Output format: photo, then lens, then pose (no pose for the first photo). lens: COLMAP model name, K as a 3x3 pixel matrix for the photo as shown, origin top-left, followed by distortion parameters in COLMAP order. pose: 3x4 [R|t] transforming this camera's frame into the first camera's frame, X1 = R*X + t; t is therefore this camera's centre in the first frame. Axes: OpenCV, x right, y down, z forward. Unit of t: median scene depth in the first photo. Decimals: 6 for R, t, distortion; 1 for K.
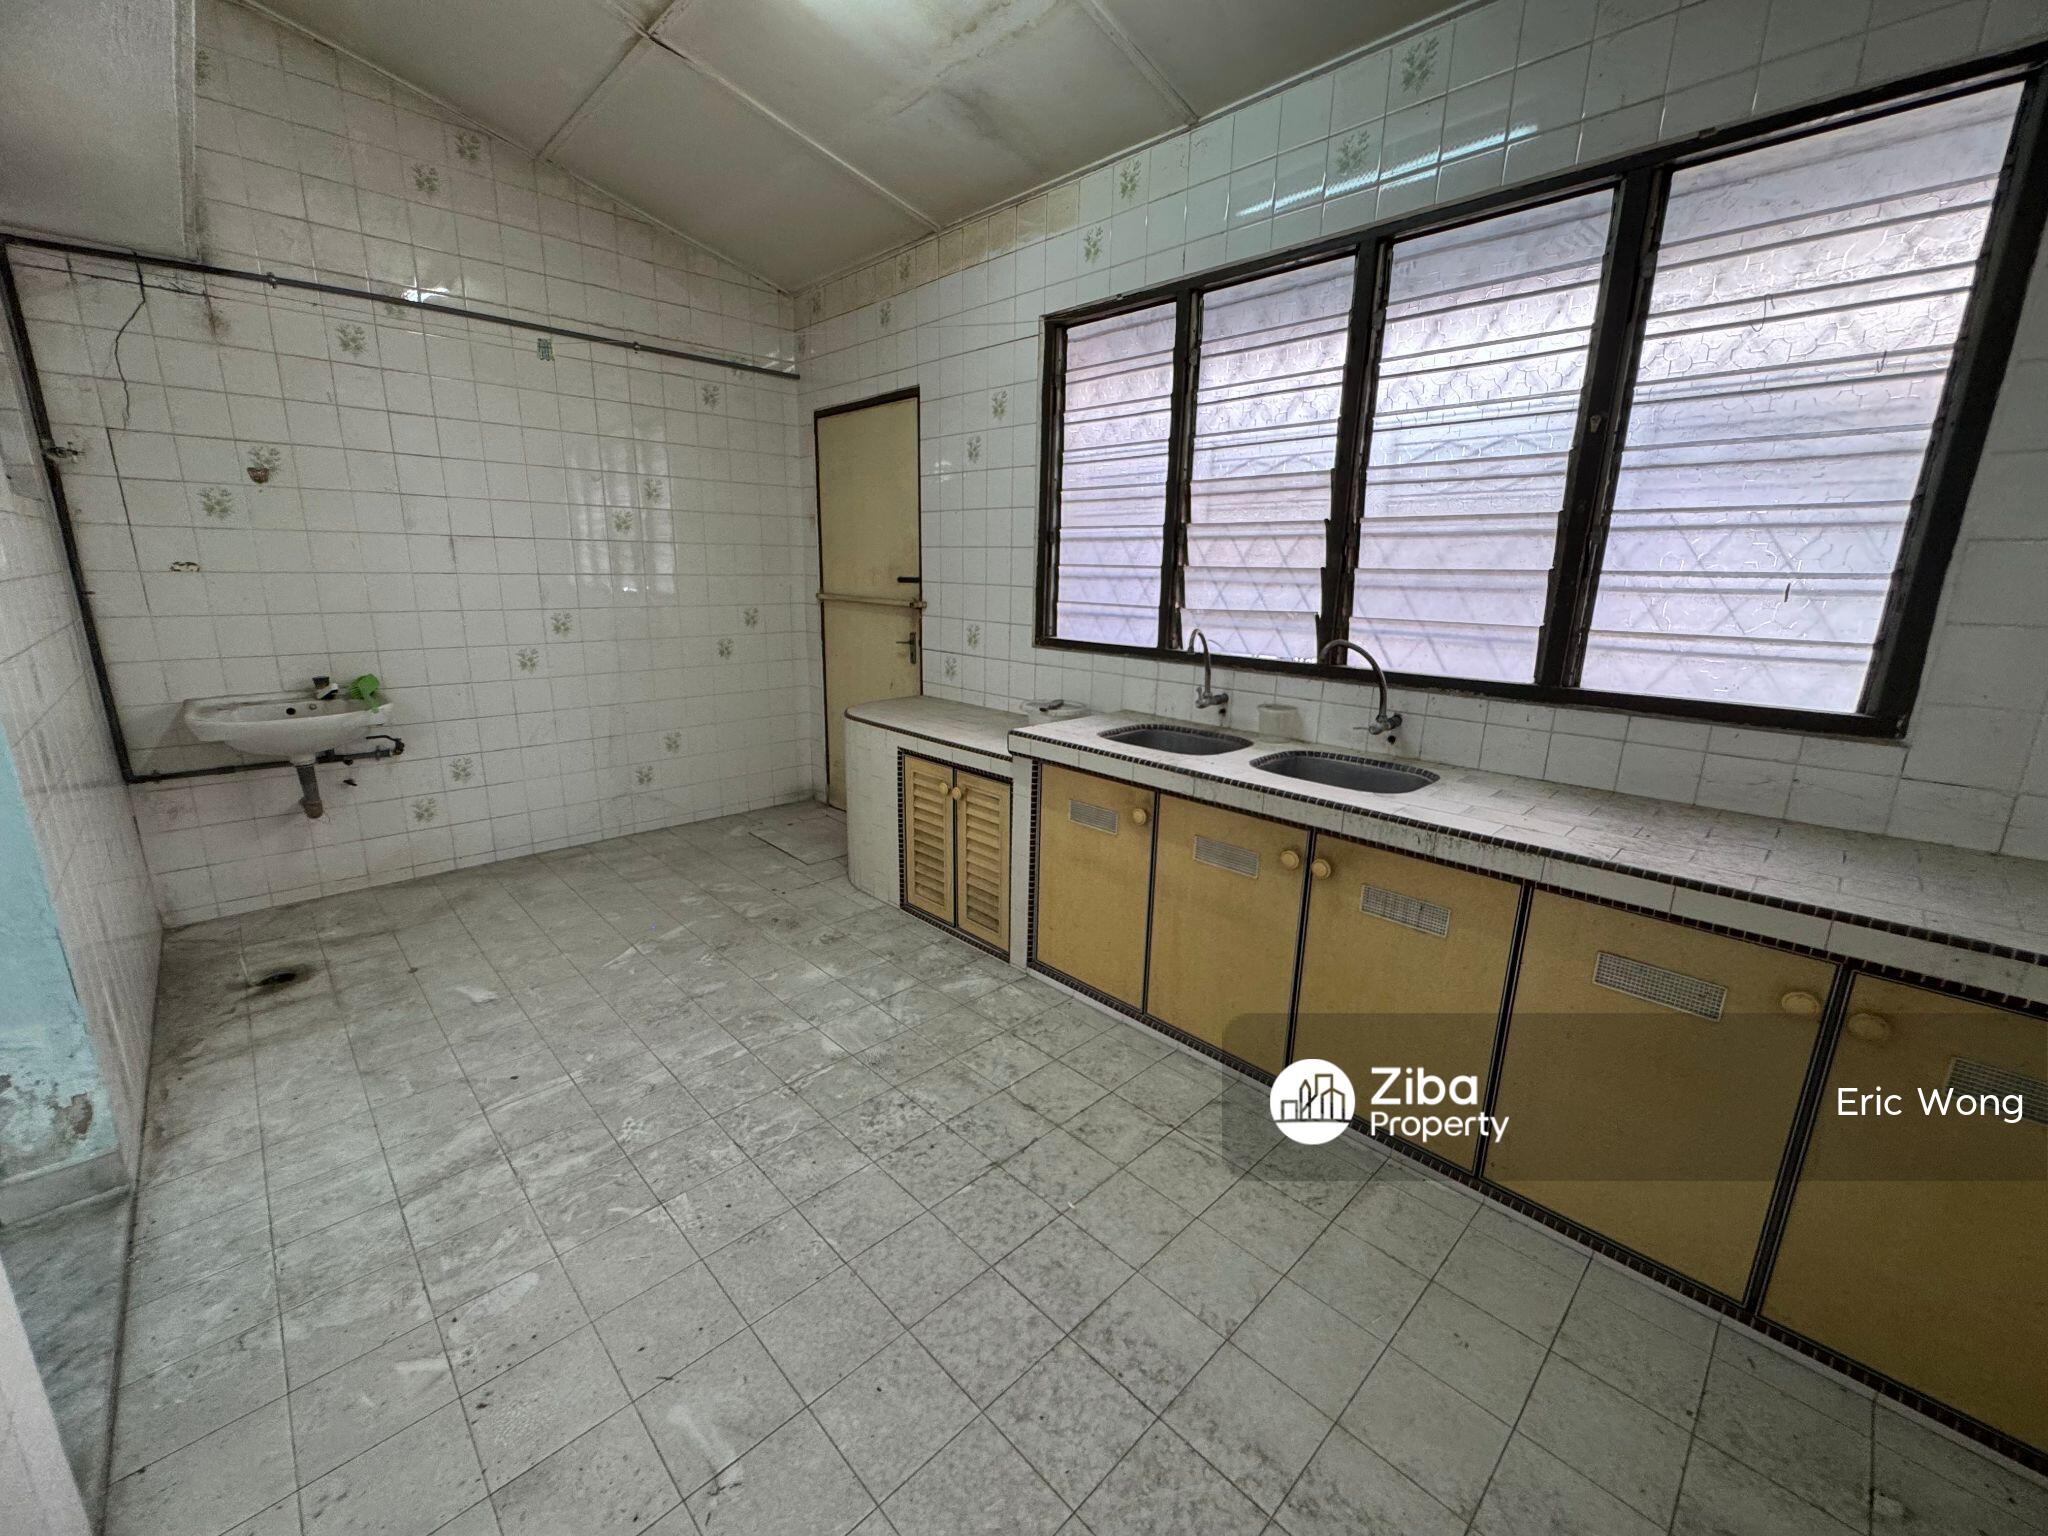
lens RADIAL K [[824.2, 0, 1024.0], [0, 824.2, 768.0], [0, 0, 1]] dist [-0.002449, -0.000145]
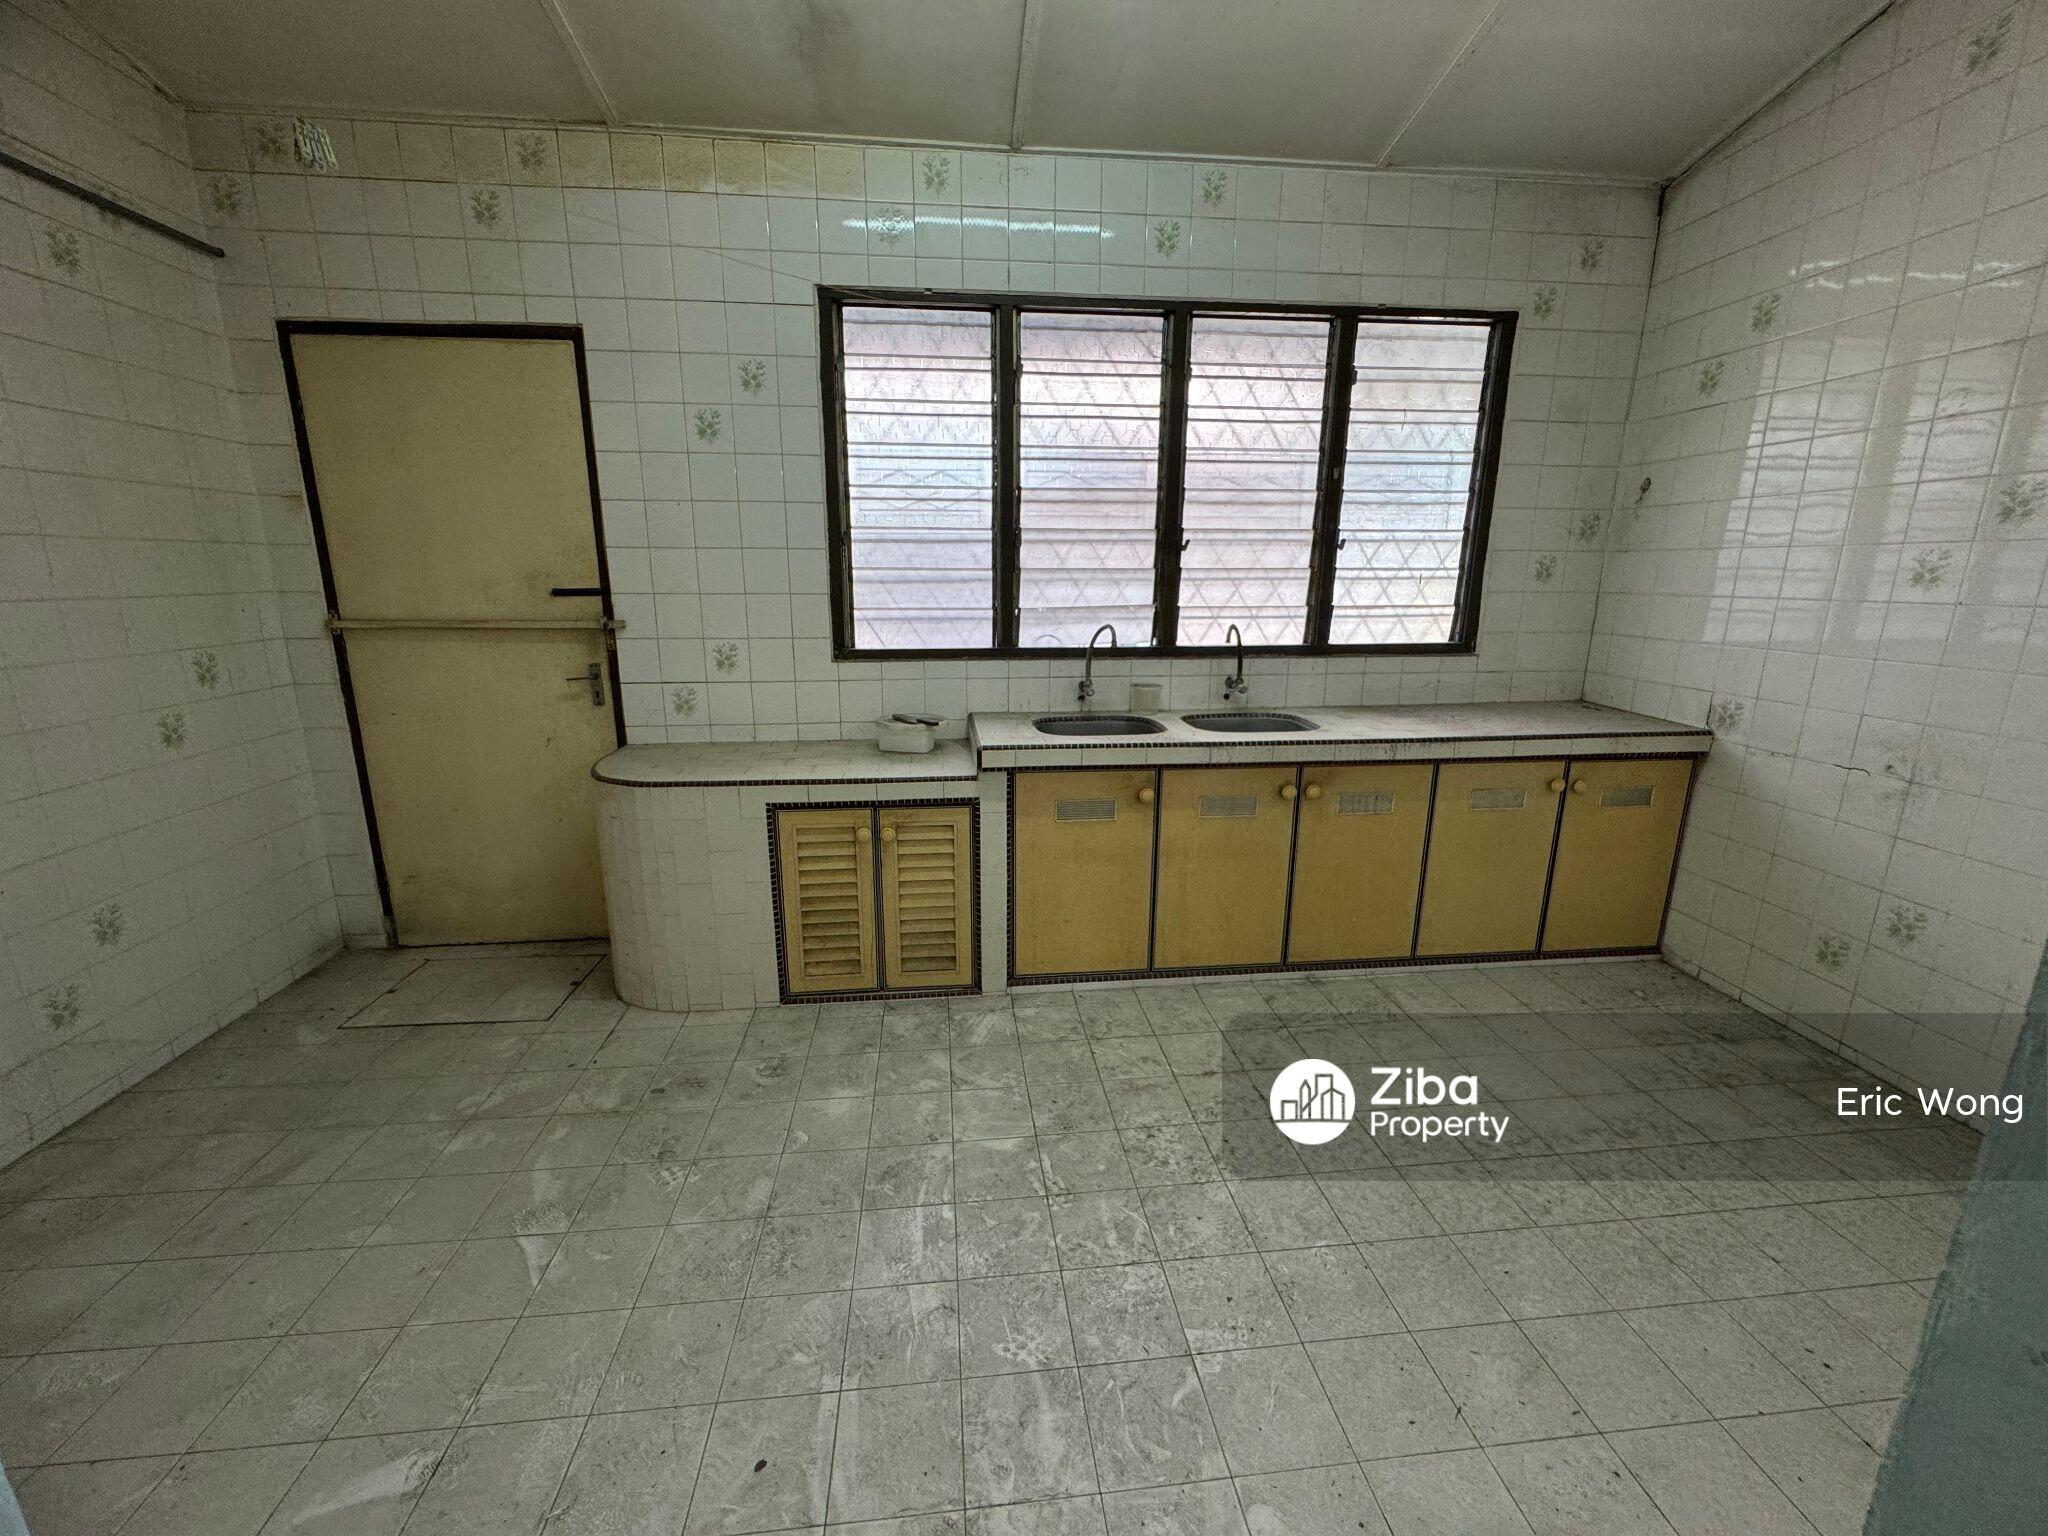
lens RADIAL K [[823.2, 0, 1019.4], [0, 823.2, 769.0], [0, 0, 1]] dist [-0.003002, -0.000226]
pose [[0.617667, -0.198531, 0.760969, -0.660477], [0.196463, 0.975885, 0.095135, -0.094416], [-0.761505, 0.090741, 0.641776, 0.347328]]
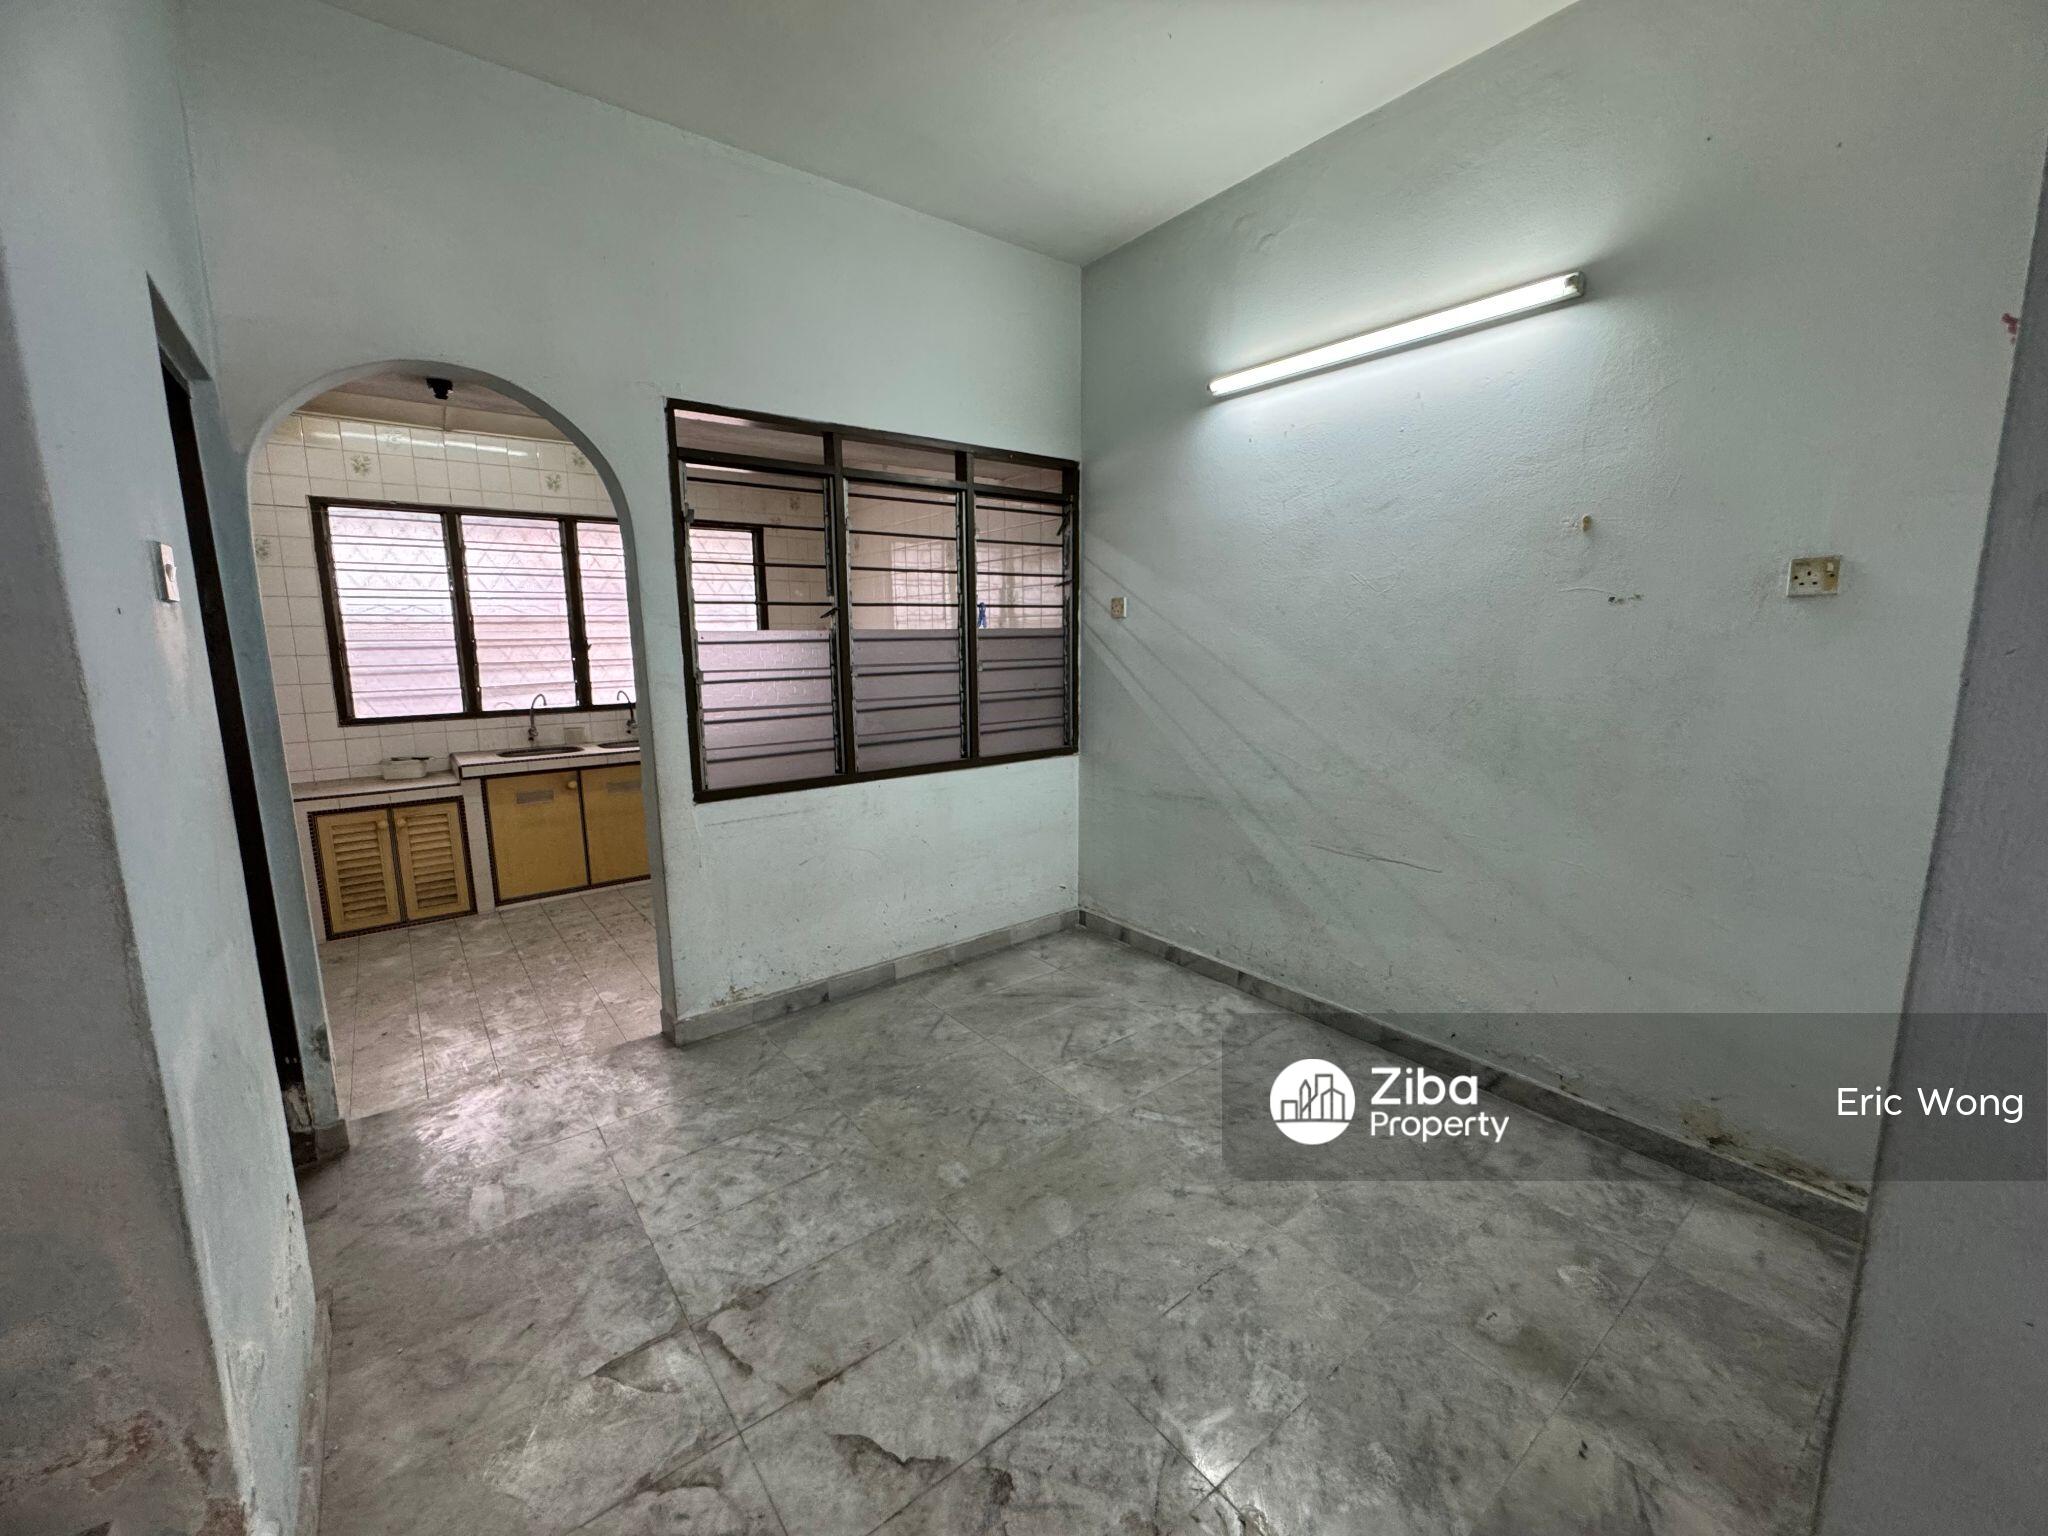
lens RADIAL K [[824.2, 0, 1024.0], [0, 824.2, 768.0], [0, 0, 1]] dist [-0.002449, -0.000145]
pose [[0.103062, -0.177142, 0.978774, -1.424098], [0.250710, 0.956870, 0.146779, 0.000155], [-0.962561, 0.230261, 0.143028, -0.303953]]
